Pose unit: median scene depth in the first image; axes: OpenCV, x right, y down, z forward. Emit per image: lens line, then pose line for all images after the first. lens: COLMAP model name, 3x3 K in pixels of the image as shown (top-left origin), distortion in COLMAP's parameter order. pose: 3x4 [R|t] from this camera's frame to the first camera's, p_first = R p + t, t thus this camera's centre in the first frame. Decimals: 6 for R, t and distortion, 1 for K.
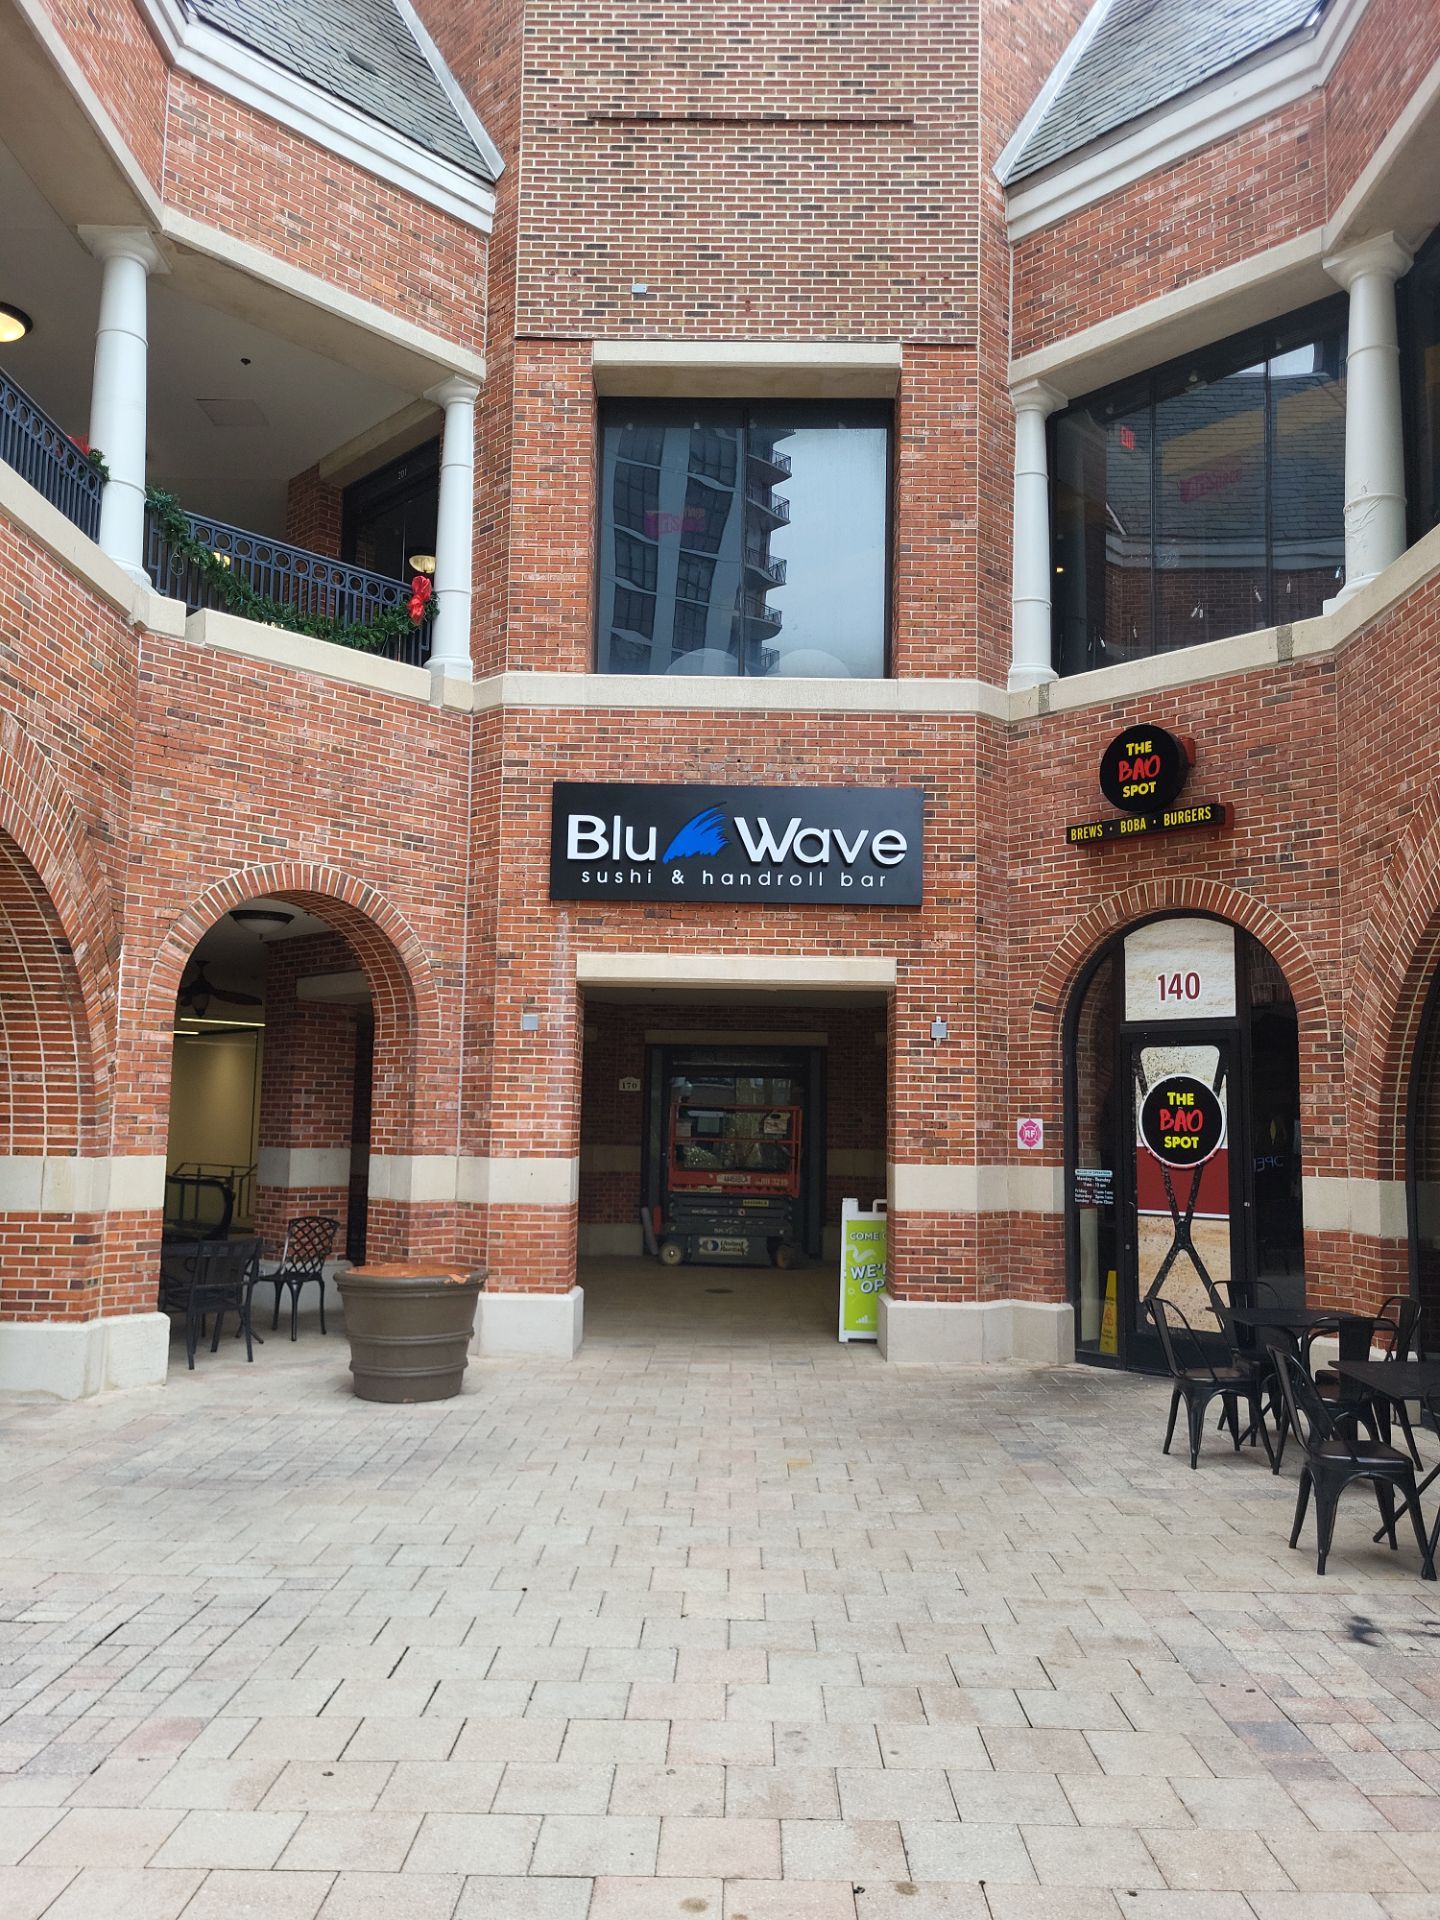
lens RADIAL K [[1427.9, 0, 719.2], [0, 1427.9, 947.0], [0, 0, 1]] dist [0.076037, -0.058987]
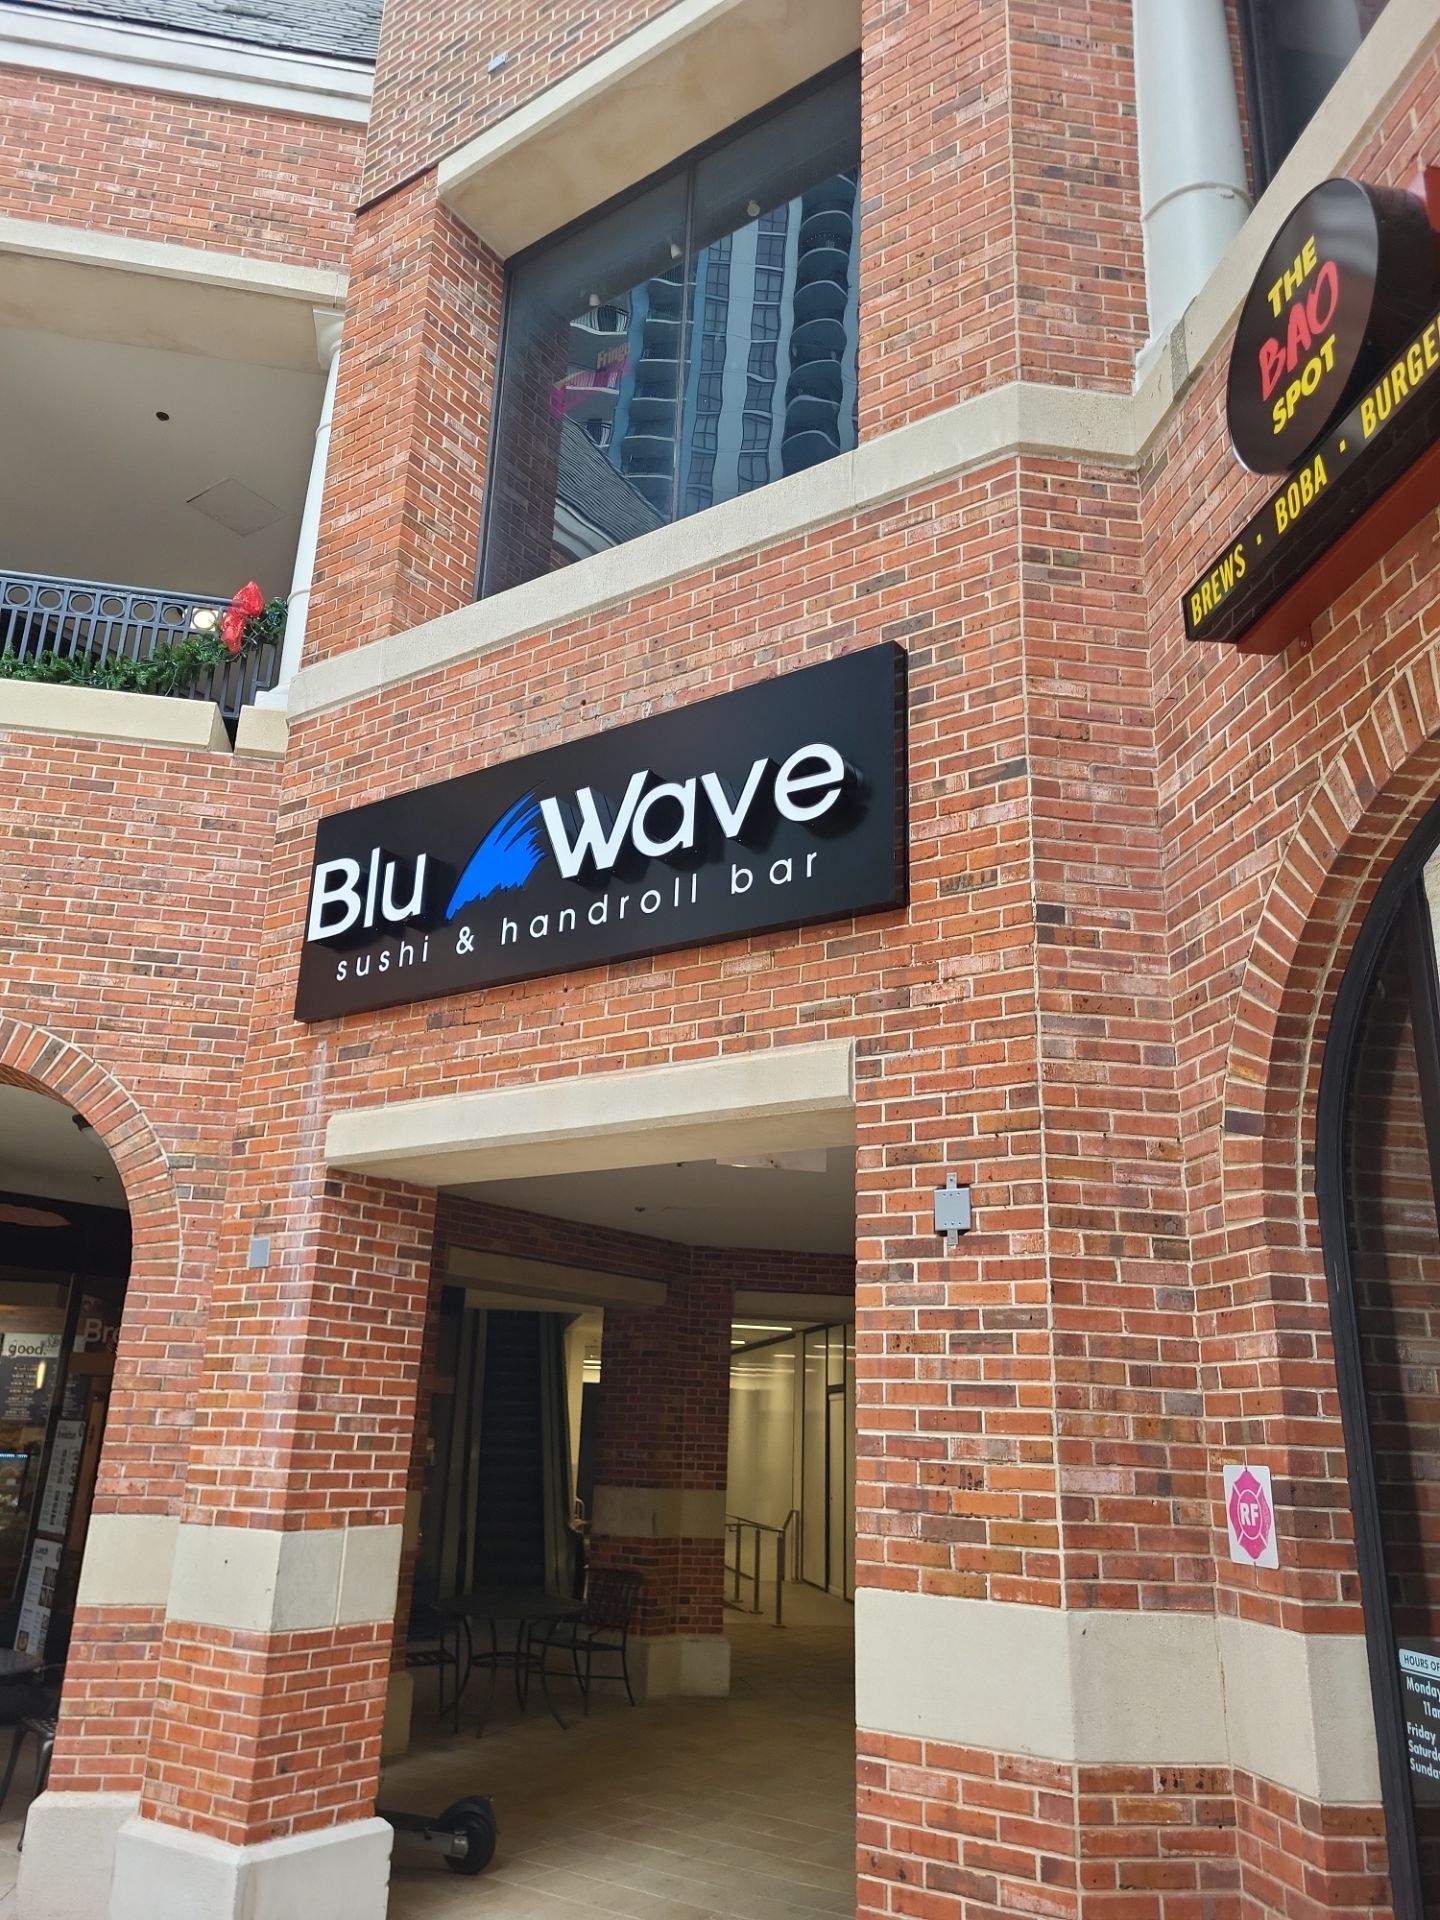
lens RADIAL K [[1427.9, 0, 719.2], [0, 1427.9, 947.0], [0, 0, 1]] dist [0.076037, -0.058987]
pose [[0.819181, -0.174293, -0.546411, 0.320682], [0.049418, 0.970613, -0.235516, 0.076838], [0.571402, 0.165927, 0.803721, 0.645369]]
